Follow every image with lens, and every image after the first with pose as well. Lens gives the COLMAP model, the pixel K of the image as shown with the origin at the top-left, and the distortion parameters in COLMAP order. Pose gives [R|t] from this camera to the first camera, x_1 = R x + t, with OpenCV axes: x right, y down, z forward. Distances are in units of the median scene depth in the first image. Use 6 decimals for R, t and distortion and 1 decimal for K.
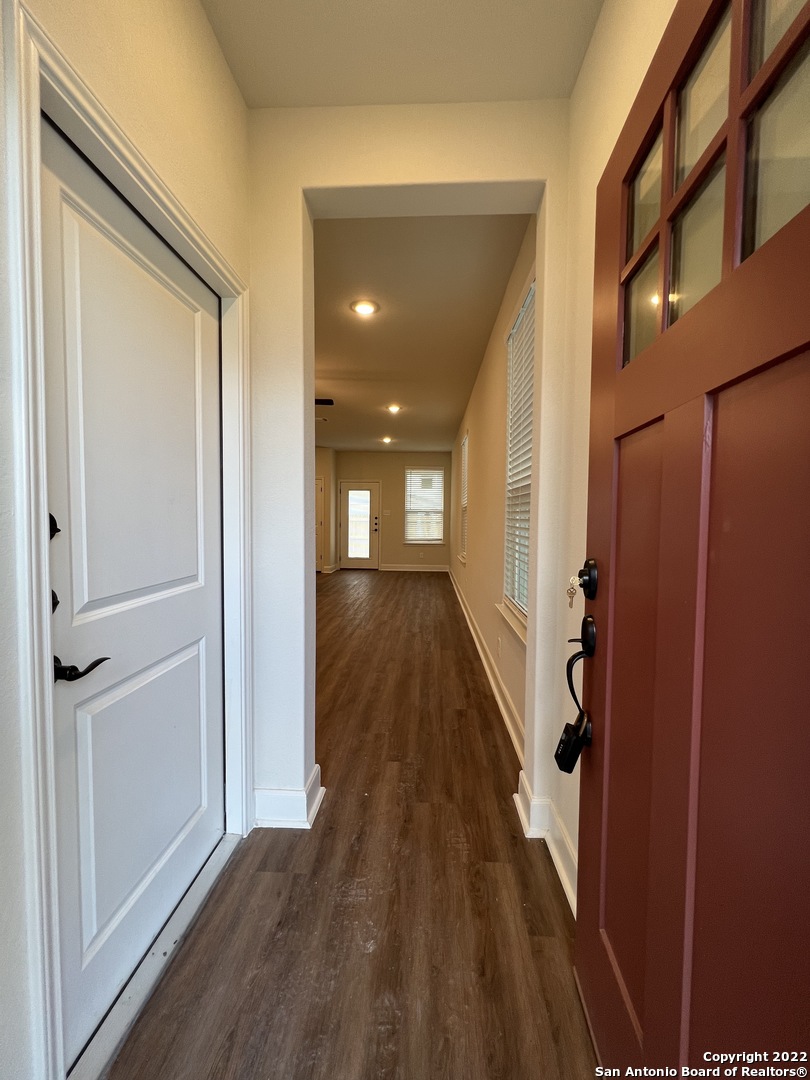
lens RADIAL K [[431.9, 0, 406.3], [0, 431.9, 535.3], [0, 0, 1]] dist [-0.000953, 0.000722]
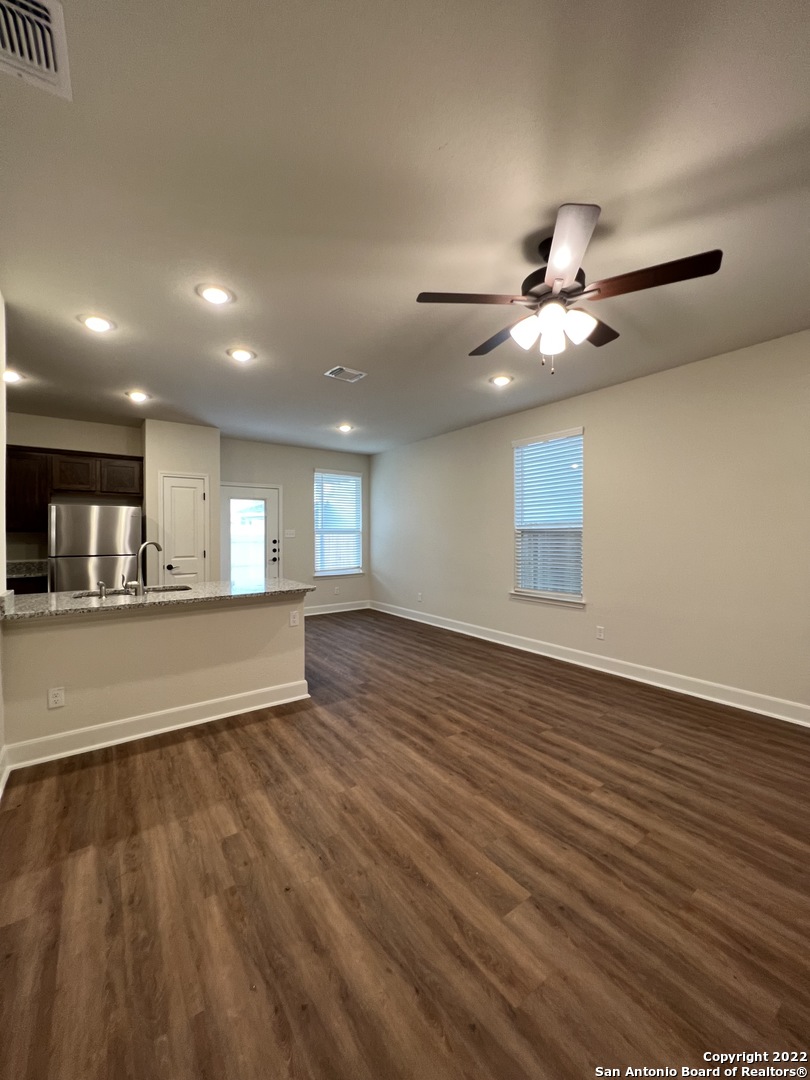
lens RADIAL K [[431.9, 0, 406.3], [0, 431.9, 535.3], [0, 0, 1]] dist [-0.000953, 0.000722]
pose [[0.780267, -0.017214, 0.625210, -0.351719], [0.035617, 0.999222, -0.016938, -0.033110], [-0.624432, 0.035484, 0.780273, 0.372132]]
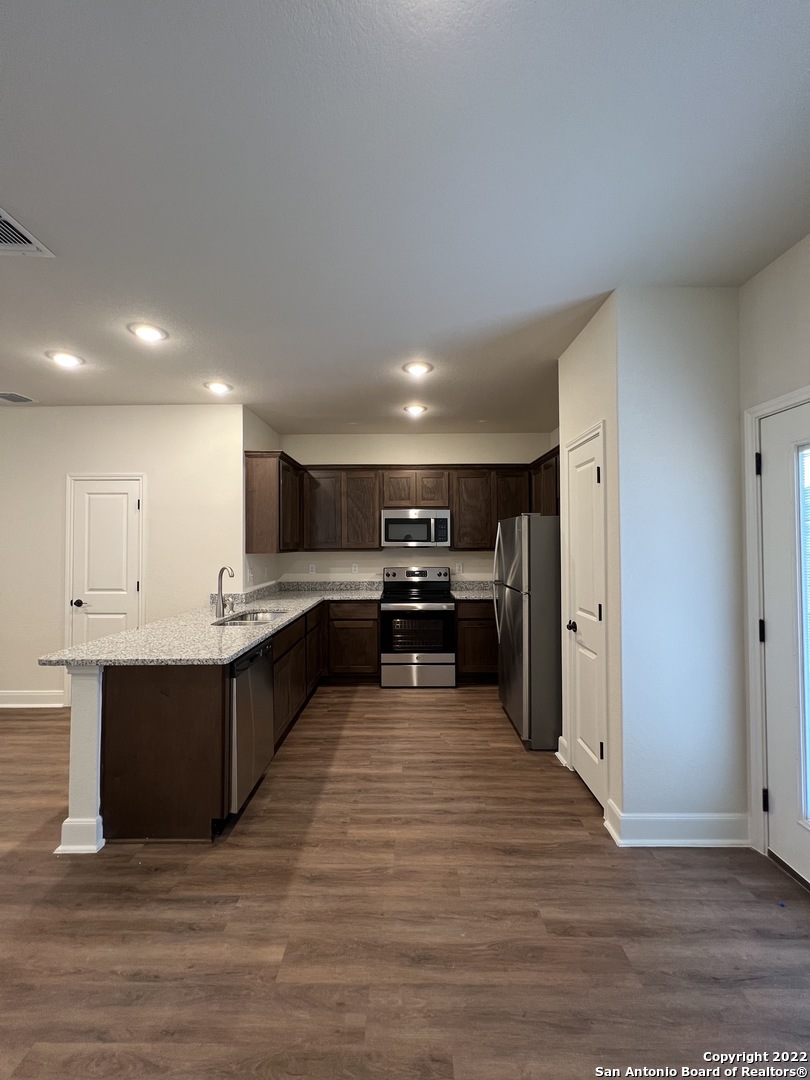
lens RADIAL K [[431.9, 0, 406.3], [0, 431.9, 535.3], [0, 0, 1]] dist [-0.000953, 0.000722]
pose [[0.043352, -0.030714, -0.998588, 0.044867], [-0.036002, 0.998830, -0.032285, -0.059350], [0.998411, 0.037351, 0.042196, 0.884399]]
